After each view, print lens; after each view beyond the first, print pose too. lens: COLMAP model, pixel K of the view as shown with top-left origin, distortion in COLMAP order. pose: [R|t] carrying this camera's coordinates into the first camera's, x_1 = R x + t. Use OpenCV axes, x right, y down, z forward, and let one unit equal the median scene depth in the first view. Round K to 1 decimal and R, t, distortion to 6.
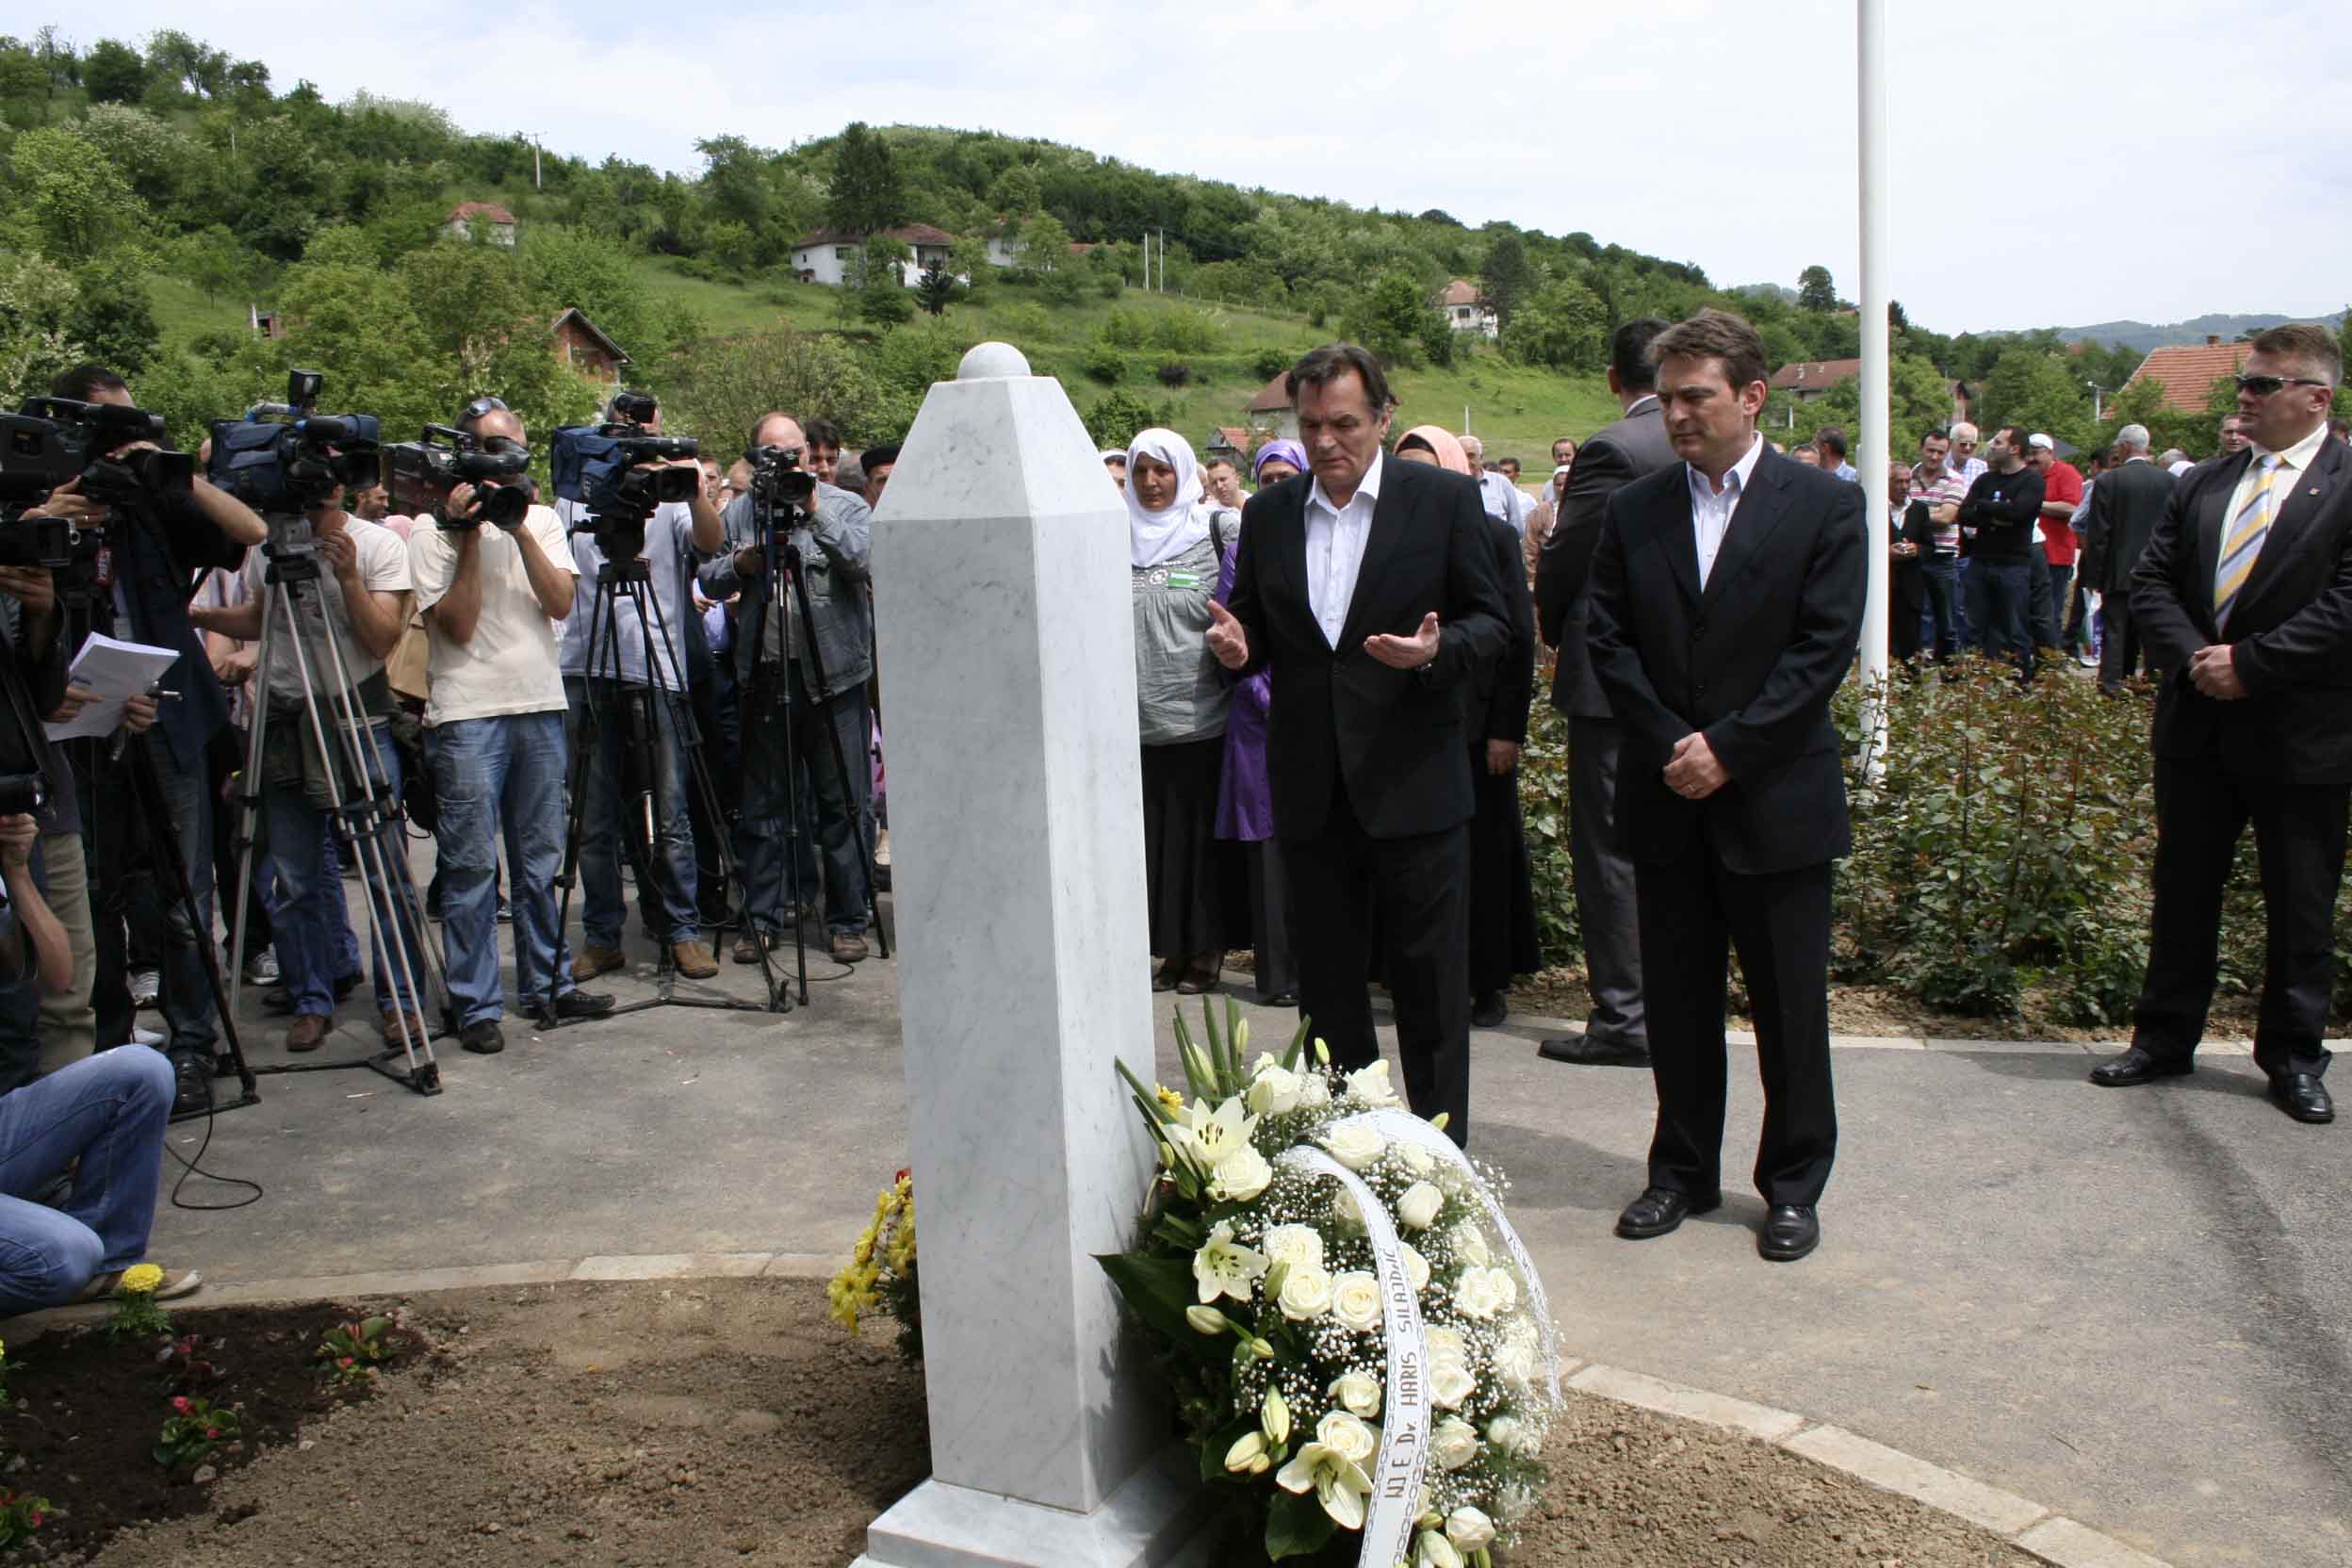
lens RADIAL K [[2057.3, 0, 1176.0], [0, 2057.3, 784.0], [0, 0, 1]] dist [-0.150523, 0.138453]
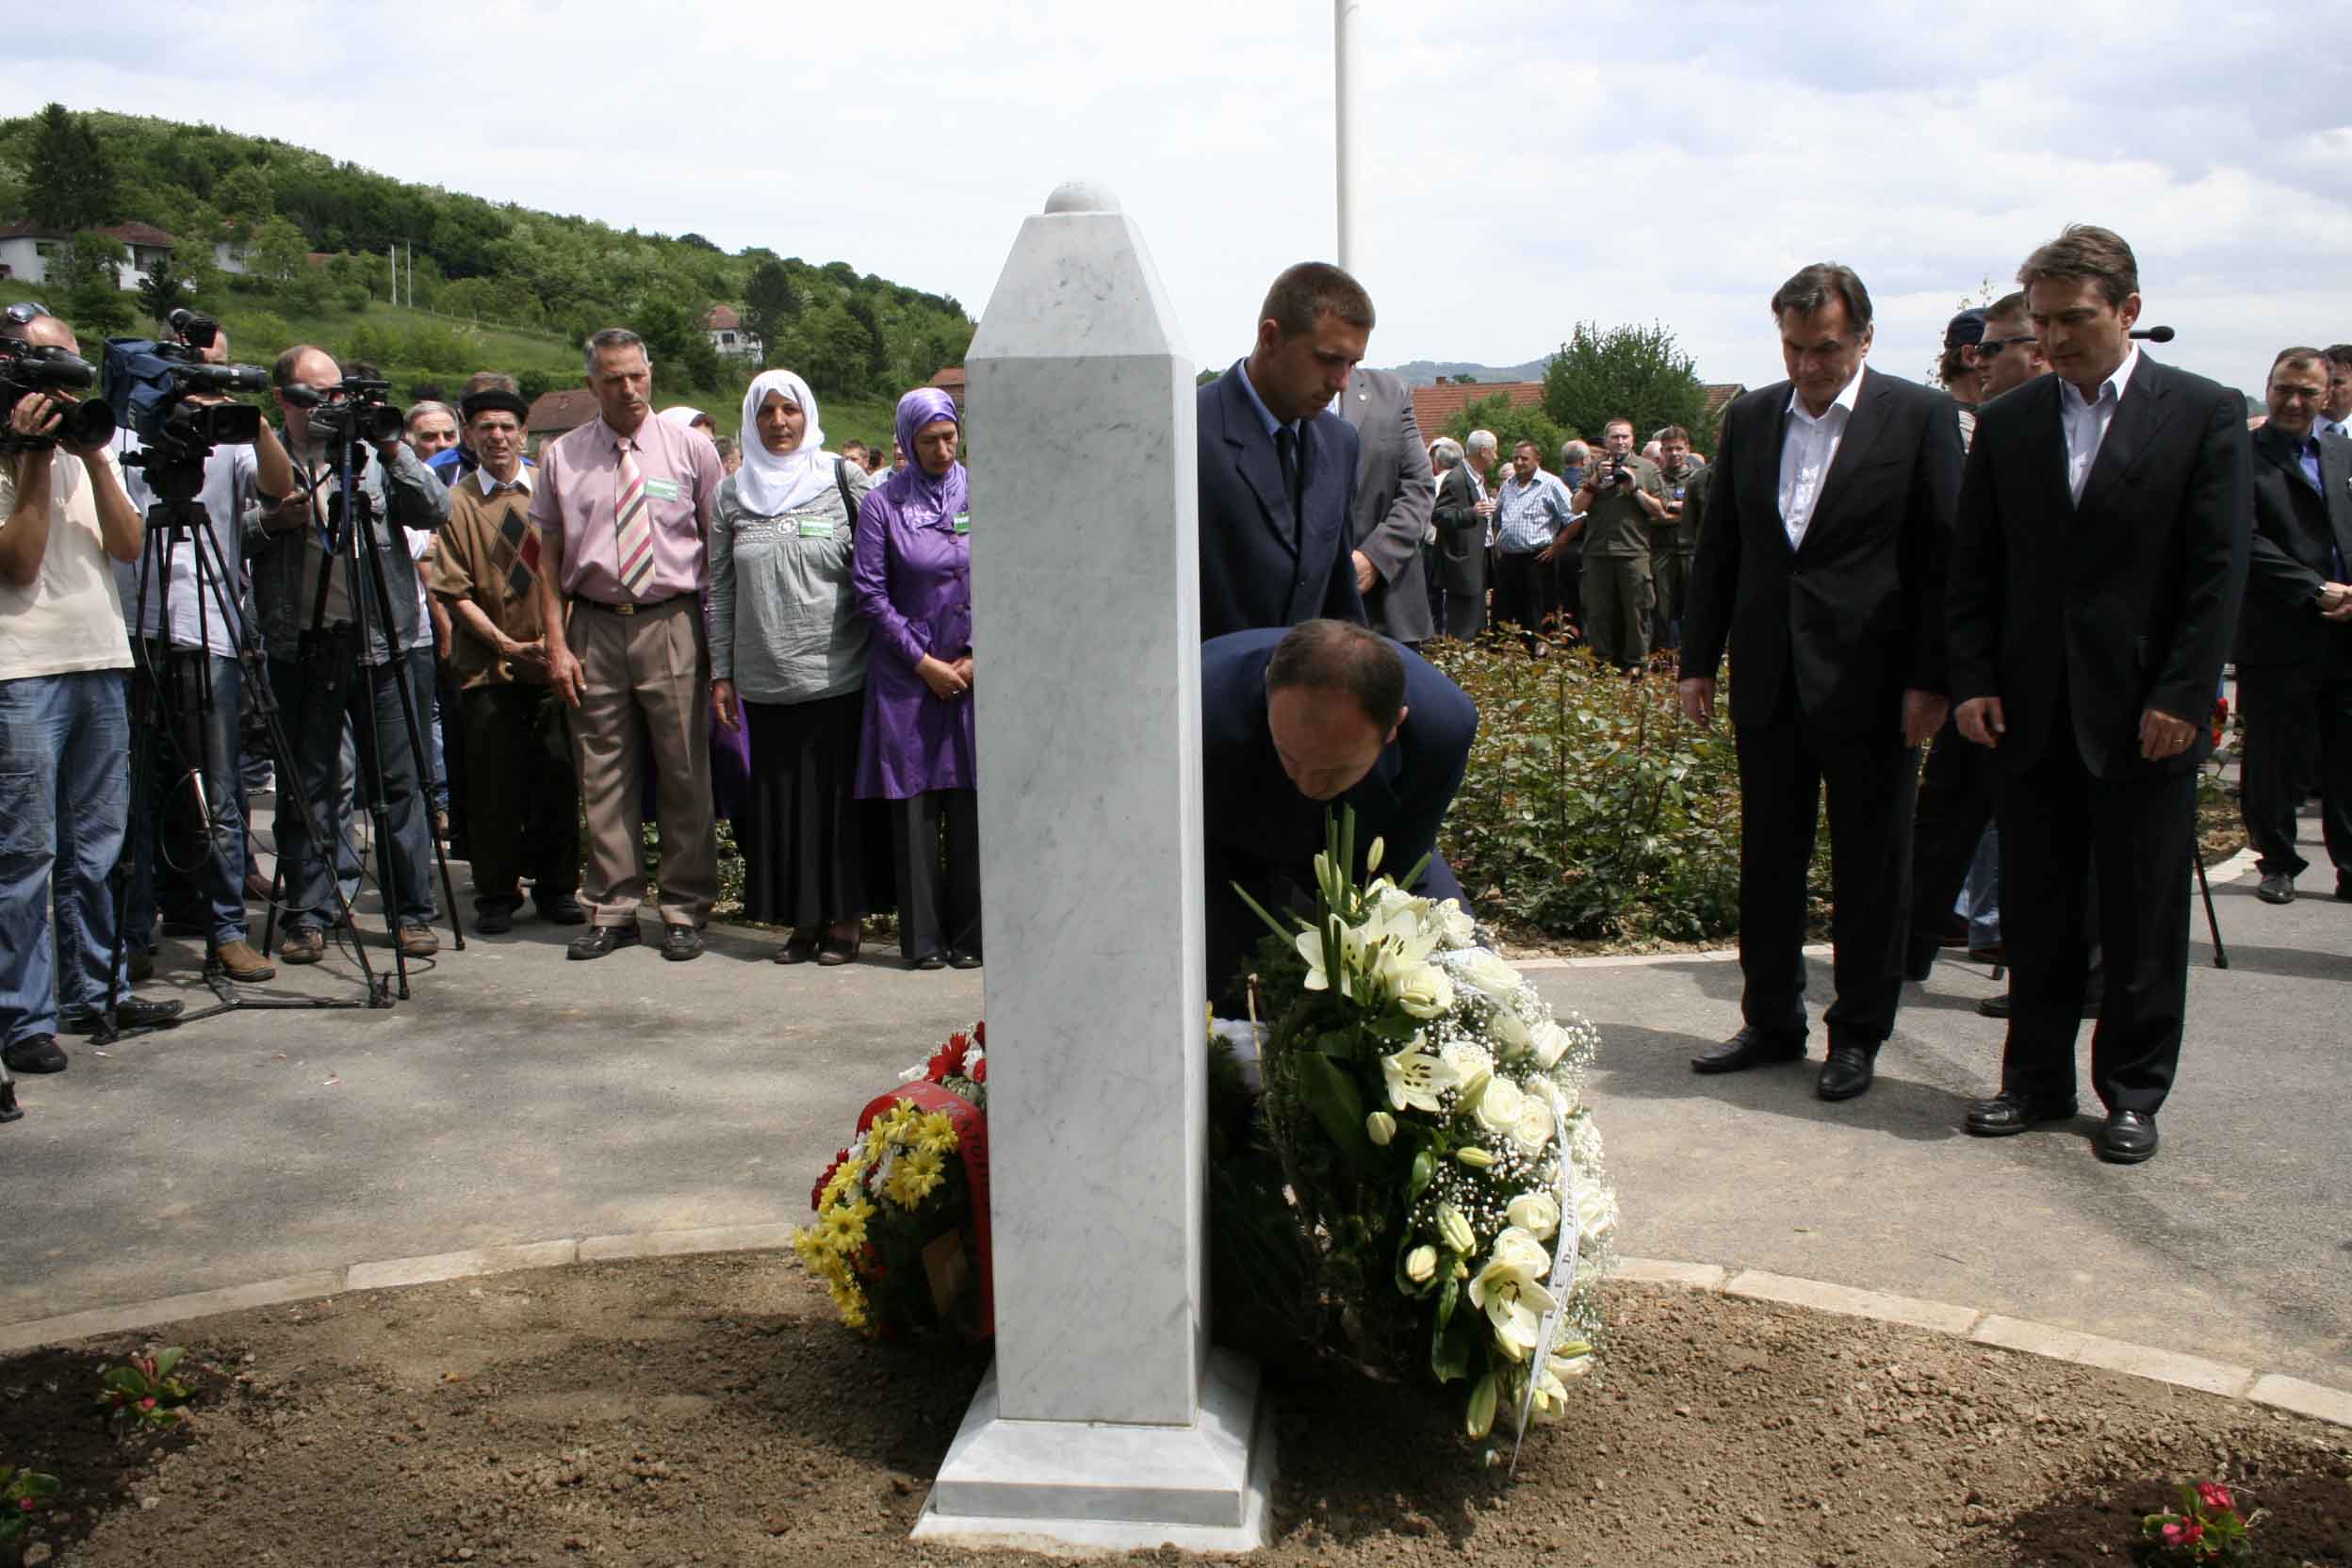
lens RADIAL K [[2057.3, 0, 1176.0], [0, 2057.3, 784.0], [0, 0, 1]] dist [-0.150523, 0.138453]
pose [[0.938441, -0.028490, 0.344263, -0.179676], [0.032958, 0.999431, -0.007132, 0.033615], [-0.343864, 0.018039, 0.938846, 0.053193]]
